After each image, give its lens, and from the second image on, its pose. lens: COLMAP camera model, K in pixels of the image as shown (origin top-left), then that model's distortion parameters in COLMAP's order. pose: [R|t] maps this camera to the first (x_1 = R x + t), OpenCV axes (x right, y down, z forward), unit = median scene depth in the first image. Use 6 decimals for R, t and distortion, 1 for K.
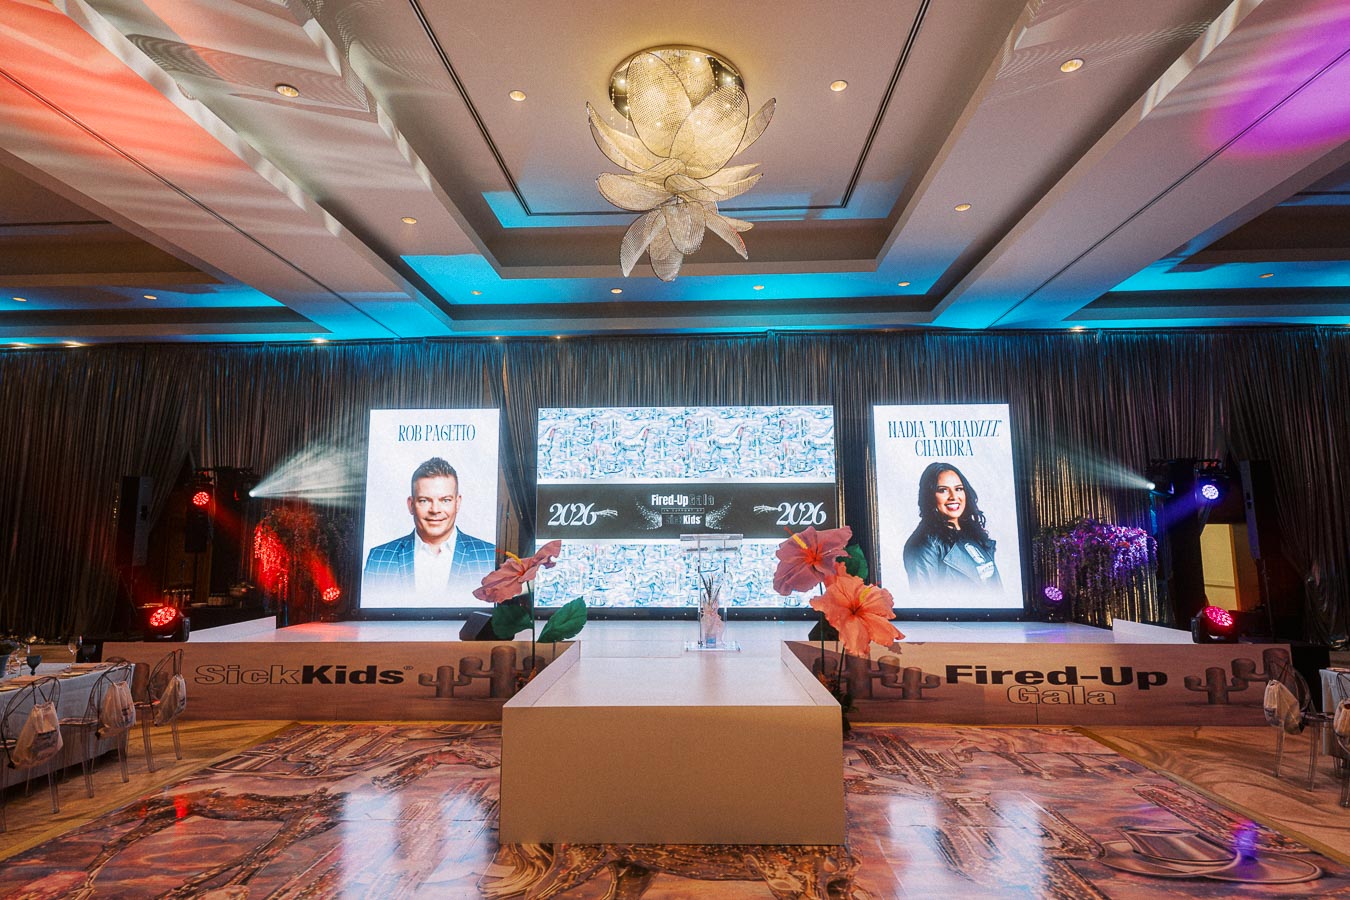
lens RADIAL K [[723.7, 0, 674.9], [0, 723.7, 444.7], [0, 0, 1]] dist [-0.006932, -0.000938]
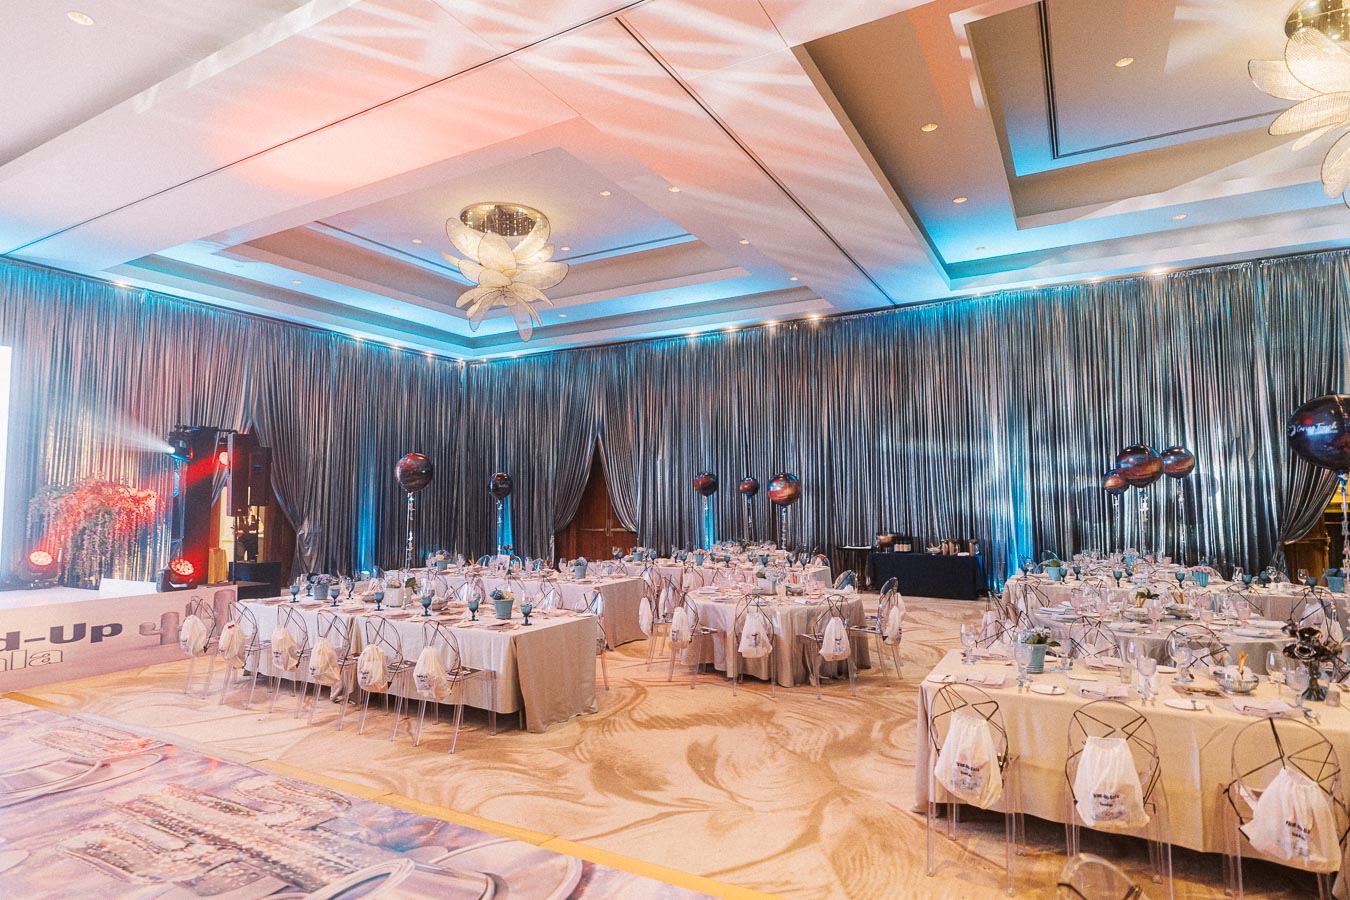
lens RADIAL K [[723.7, 0, 674.9], [0, 723.7, 450.0], [0, 0, 1]] dist [-0.006932, -0.000938]
pose [[0.442923, 0.060372, 0.894525, 0.069418], [-0.113214, 0.993510, -0.010995, -0.022486], [-0.889383, -0.096403, 0.446883, -0.189707]]
